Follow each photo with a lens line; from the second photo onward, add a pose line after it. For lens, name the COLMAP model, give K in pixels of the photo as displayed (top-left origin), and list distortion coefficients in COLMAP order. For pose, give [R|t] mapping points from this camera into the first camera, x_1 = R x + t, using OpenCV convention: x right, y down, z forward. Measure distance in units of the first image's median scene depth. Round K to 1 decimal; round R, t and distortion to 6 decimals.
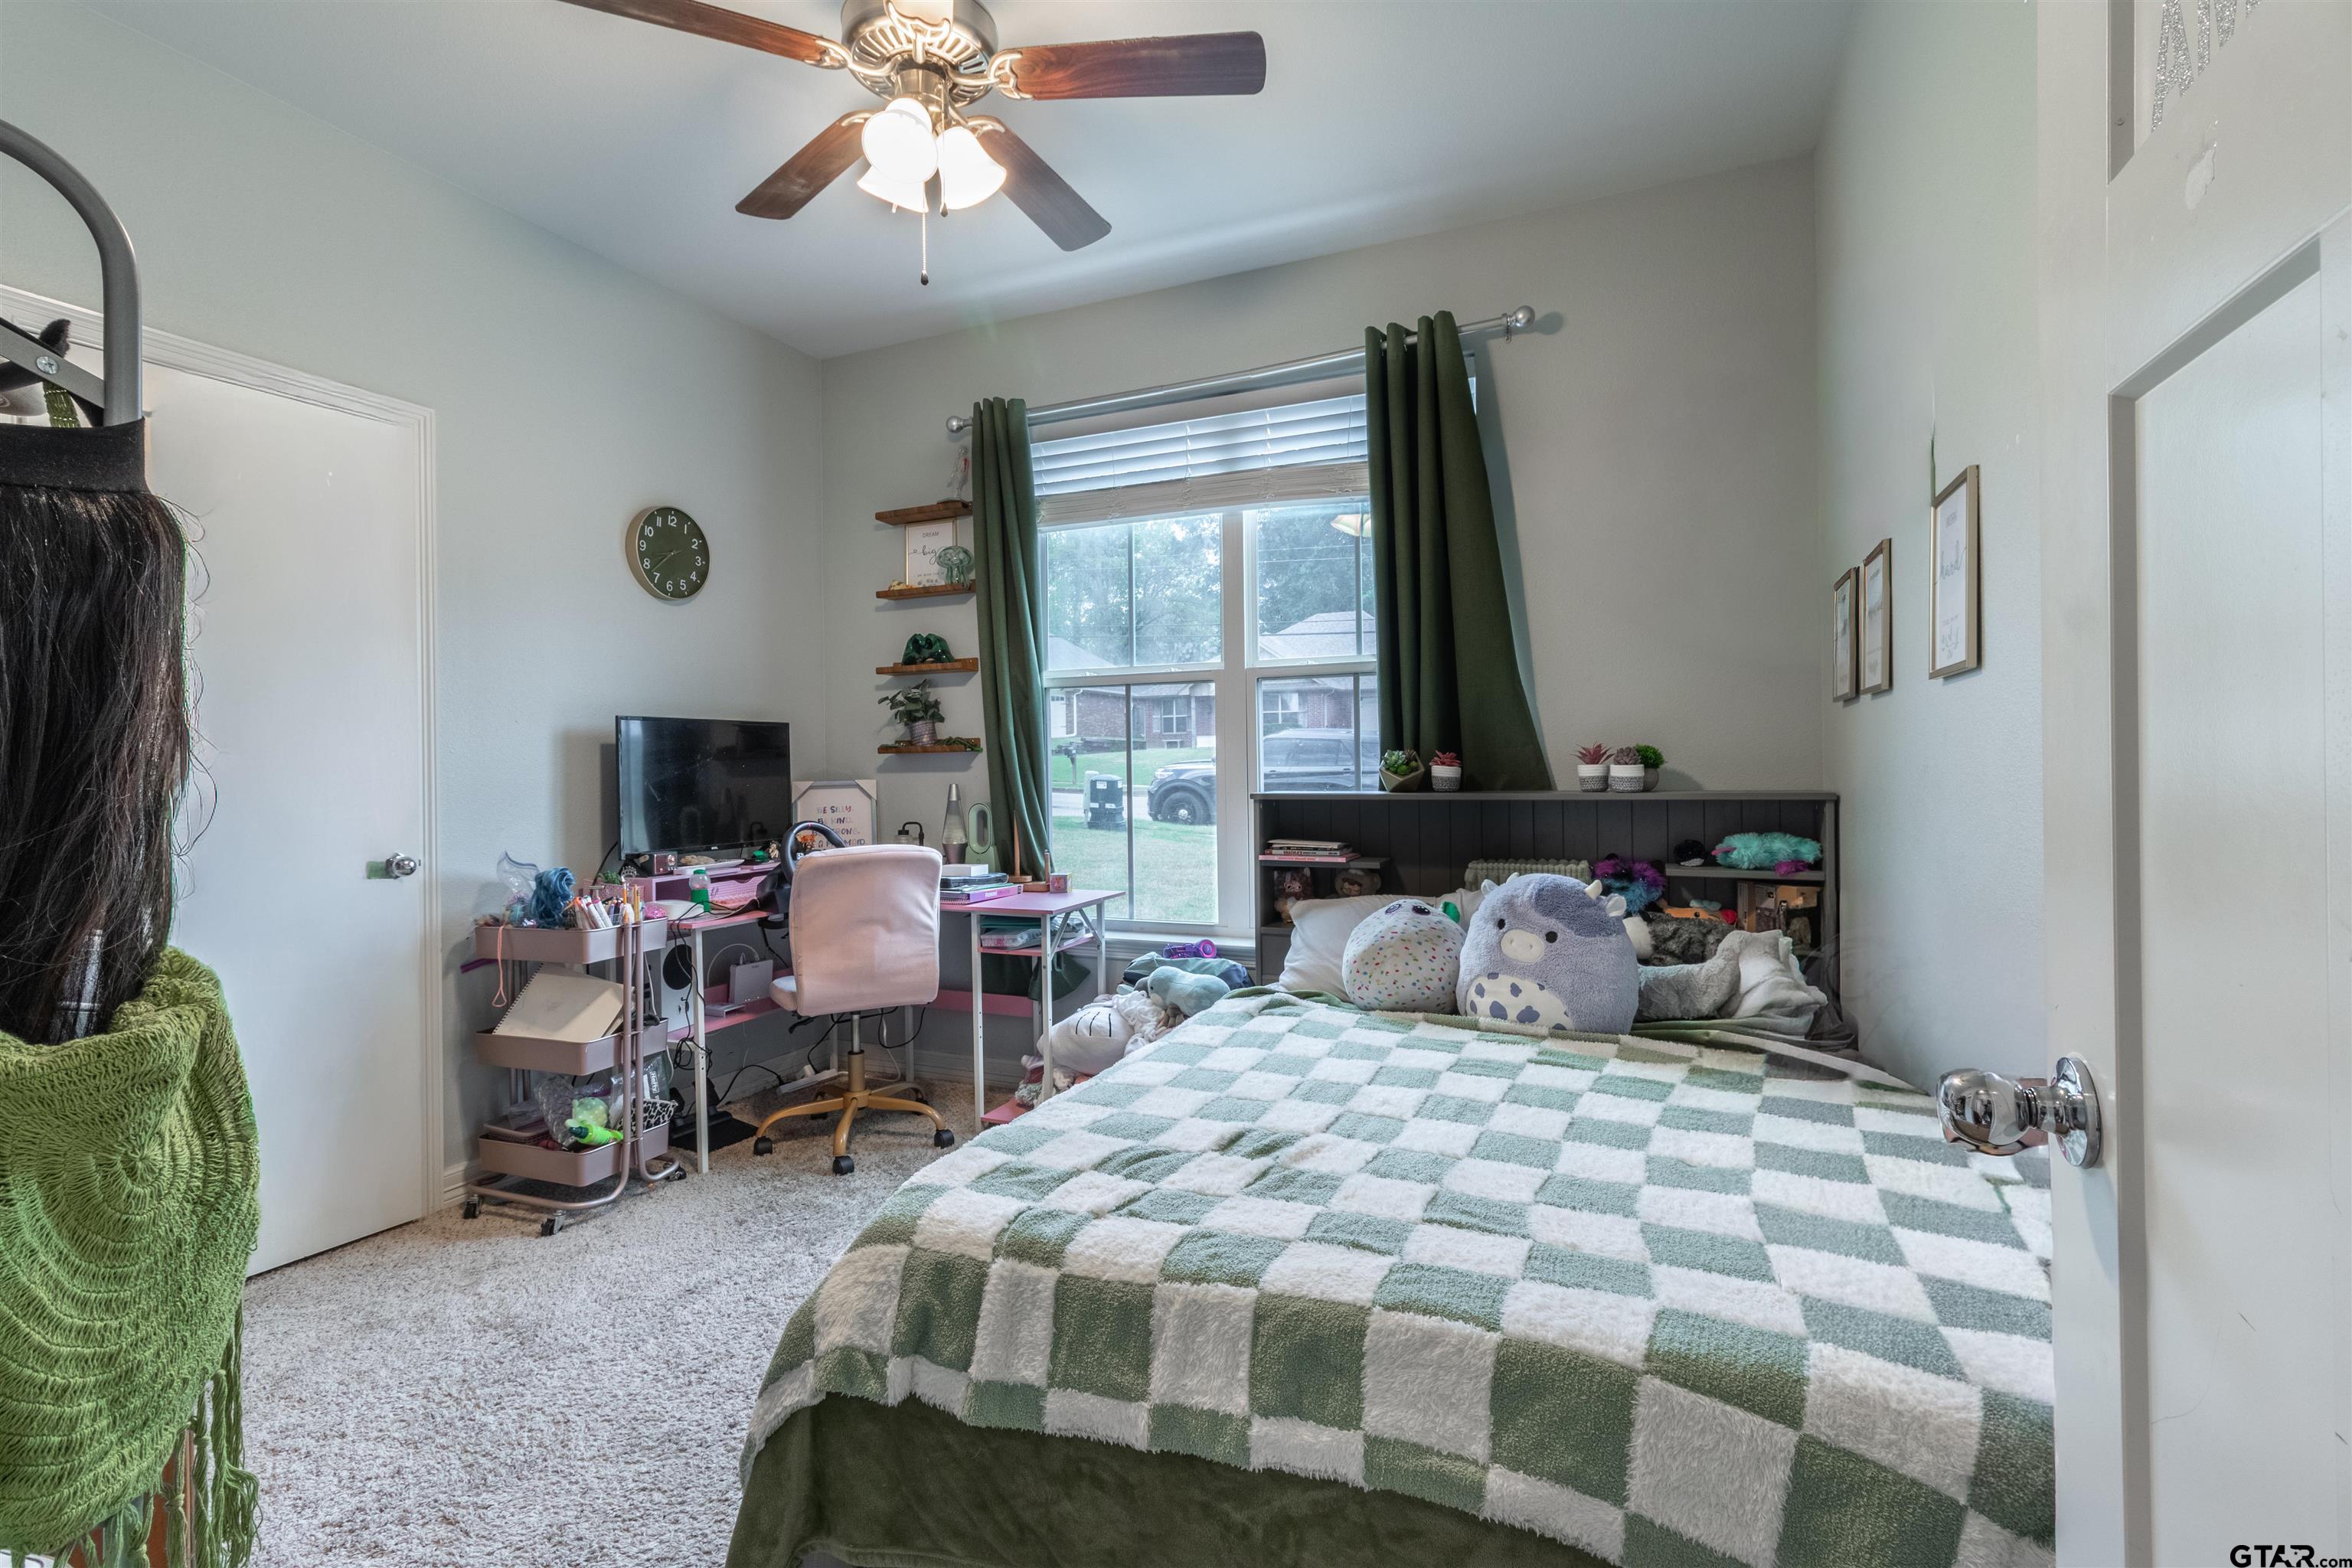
lens RADIAL K [[1079.5, 0, 1178.9], [0, 1079.5, 765.5], [0, 0, 1]] dist [-0.002494, -0.000008]
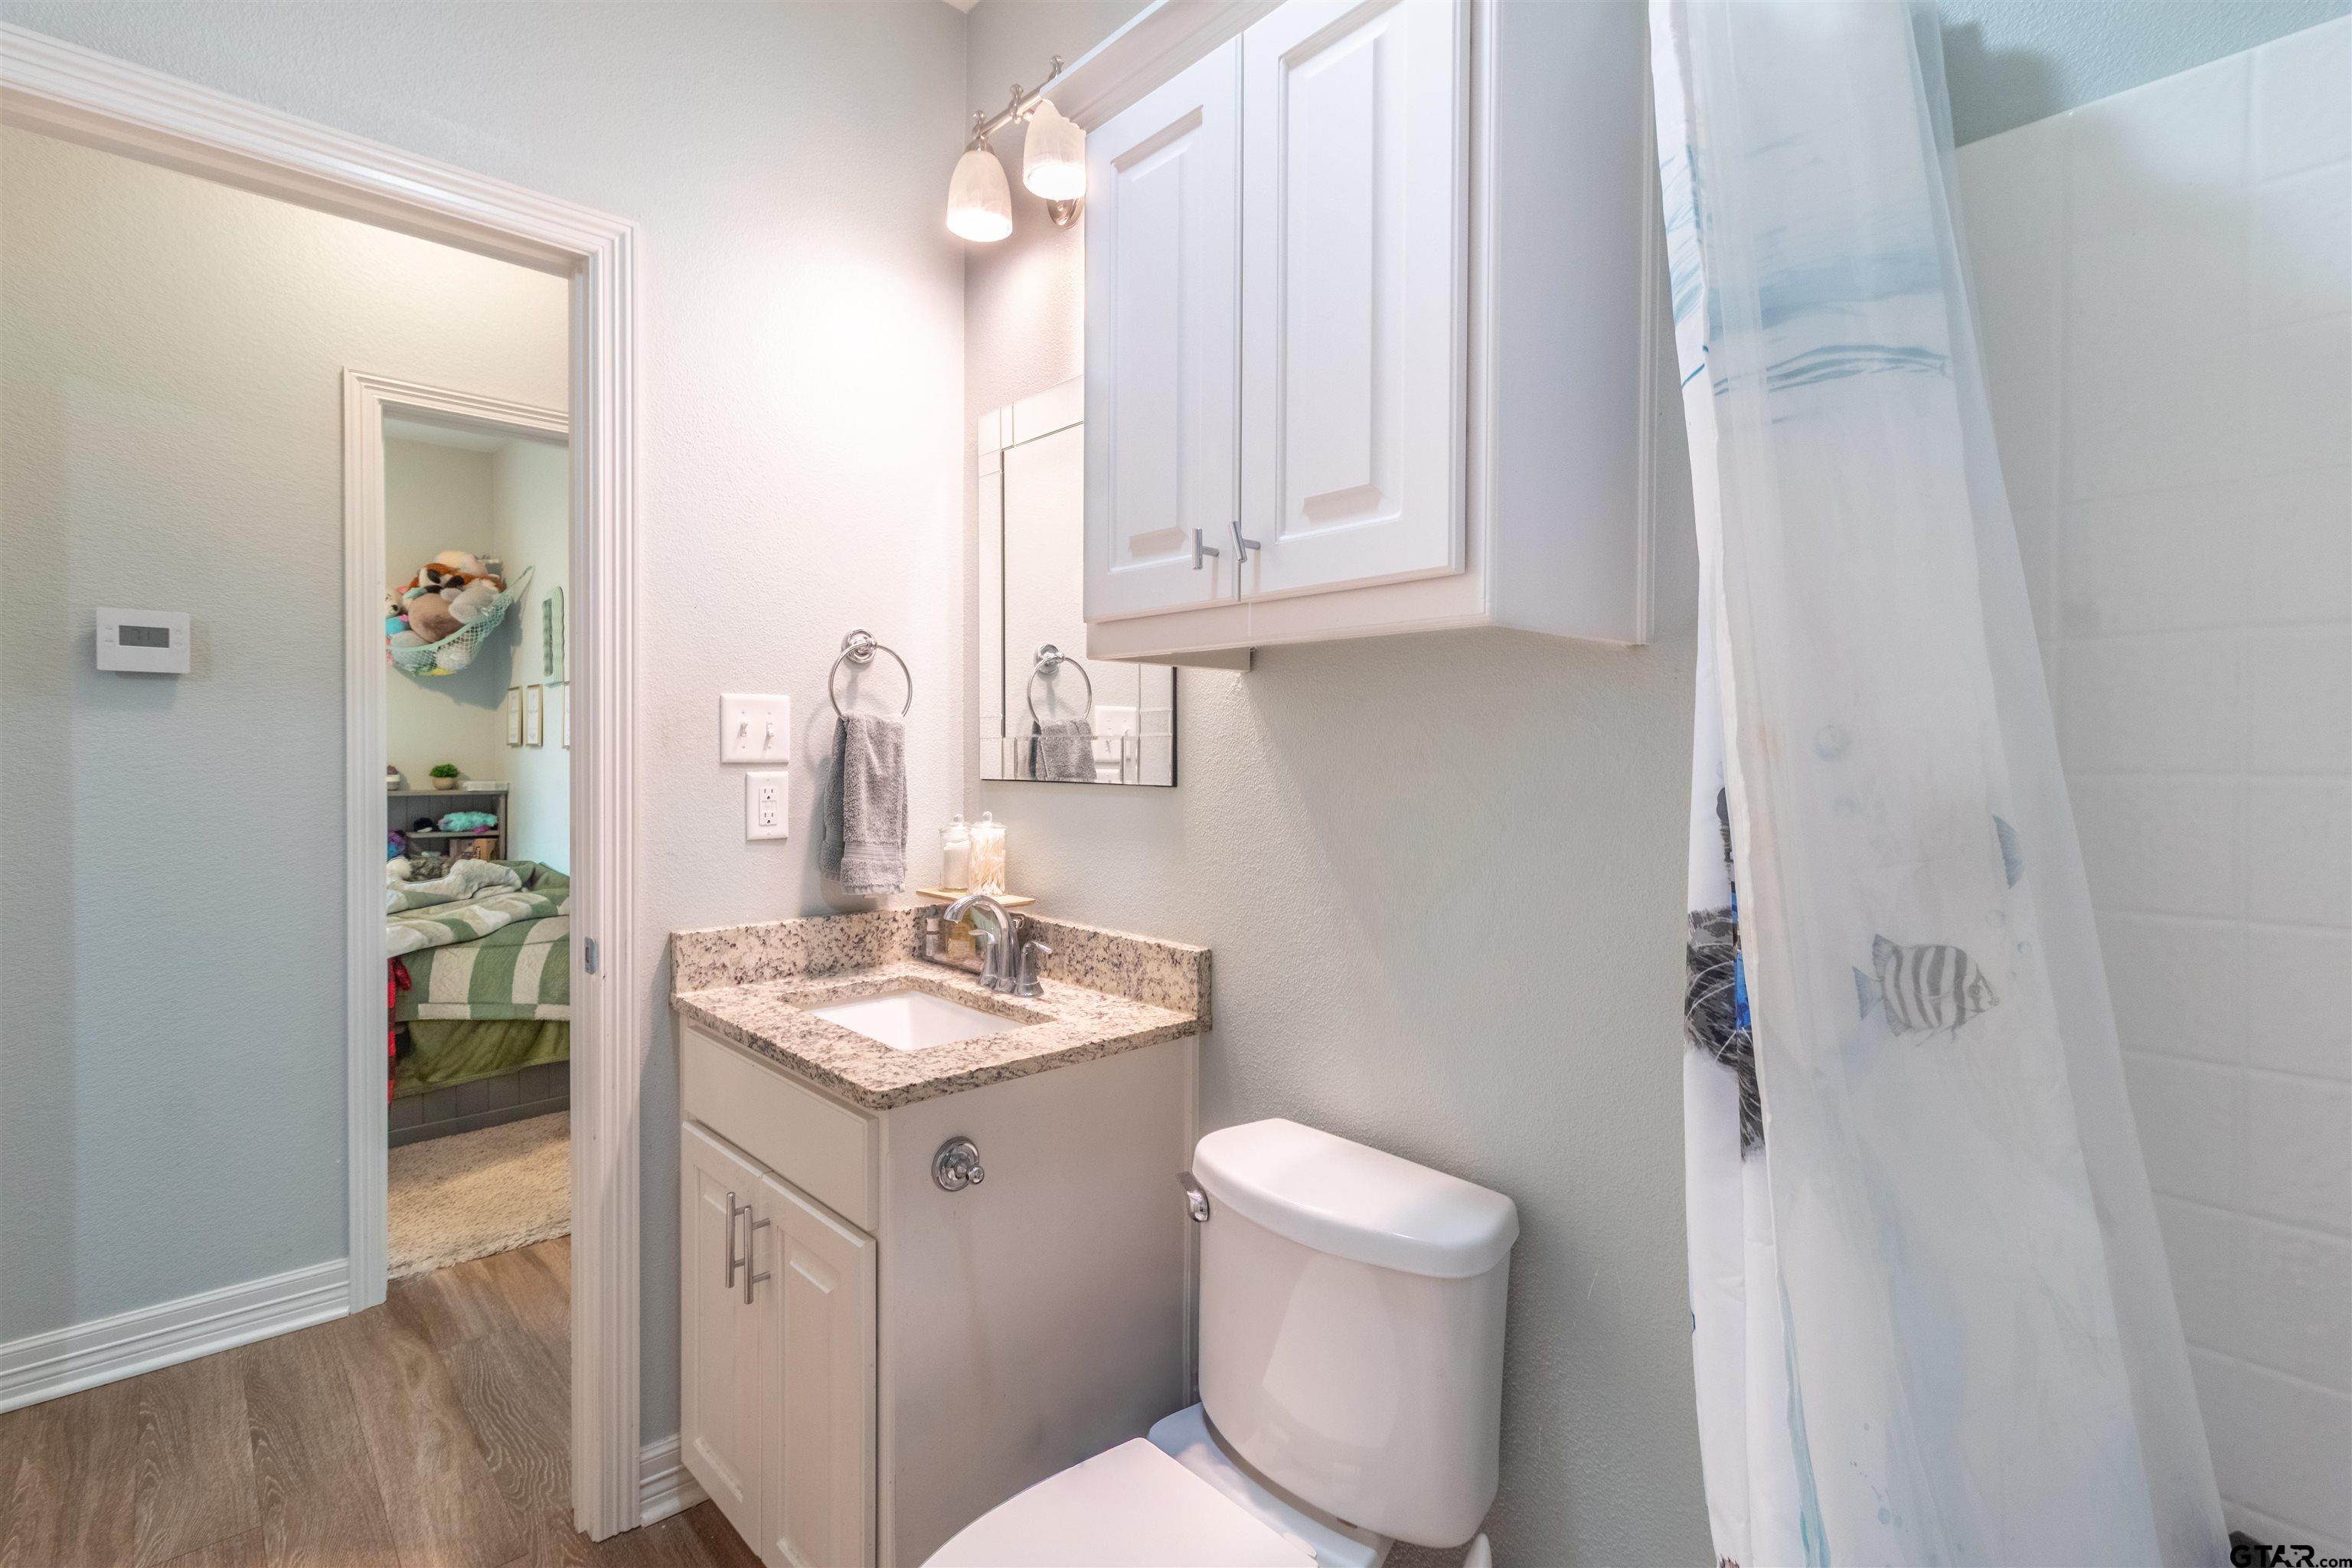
lens RADIAL K [[1079.5, 0, 1175.4], [0, 1079.5, 769.8], [0, 0, 1]] dist [-0.002494, -0.000008]
pose [[0.408744, 0.008394, 0.912611, -0.695539], [-0.004370, 0.999964, -0.007241, -0.003596], [-0.912639, -0.001029, 0.408766, -0.933234]]
